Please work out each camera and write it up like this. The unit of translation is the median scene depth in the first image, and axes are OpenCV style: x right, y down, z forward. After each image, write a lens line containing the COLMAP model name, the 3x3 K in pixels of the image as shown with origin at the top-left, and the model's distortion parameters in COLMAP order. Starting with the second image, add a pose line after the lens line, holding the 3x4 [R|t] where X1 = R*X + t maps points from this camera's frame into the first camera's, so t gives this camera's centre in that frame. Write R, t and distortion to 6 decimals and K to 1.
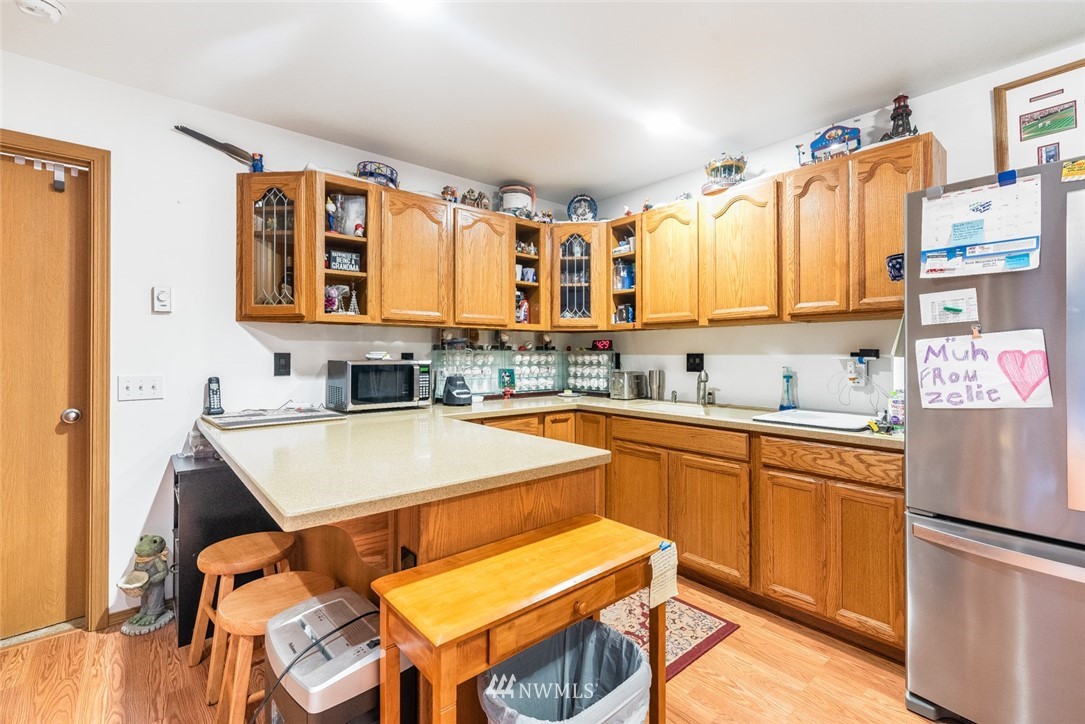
lens RADIAL K [[476.0, 0, 545.2], [0, 476.0, 352.7], [0, 0, 1]] dist [-0.004730, -0.000041]
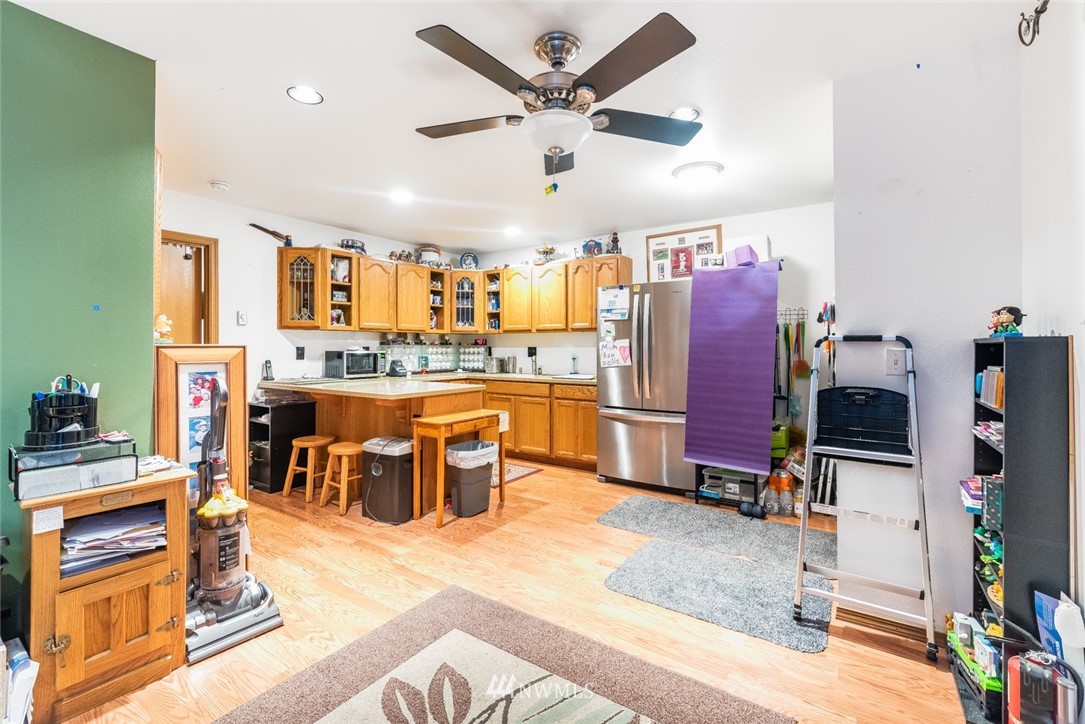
lens RADIAL K [[476.0, 0, 550.7], [0, 476.0, 343.9], [0, 0, 1]] dist [-0.004730, -0.000041]
pose [[0.963237, 0.001549, 0.268650, -0.122841], [-0.000547, 0.999993, -0.003805, -0.003709], [-0.268654, 0.003518, 0.963230, -0.898689]]
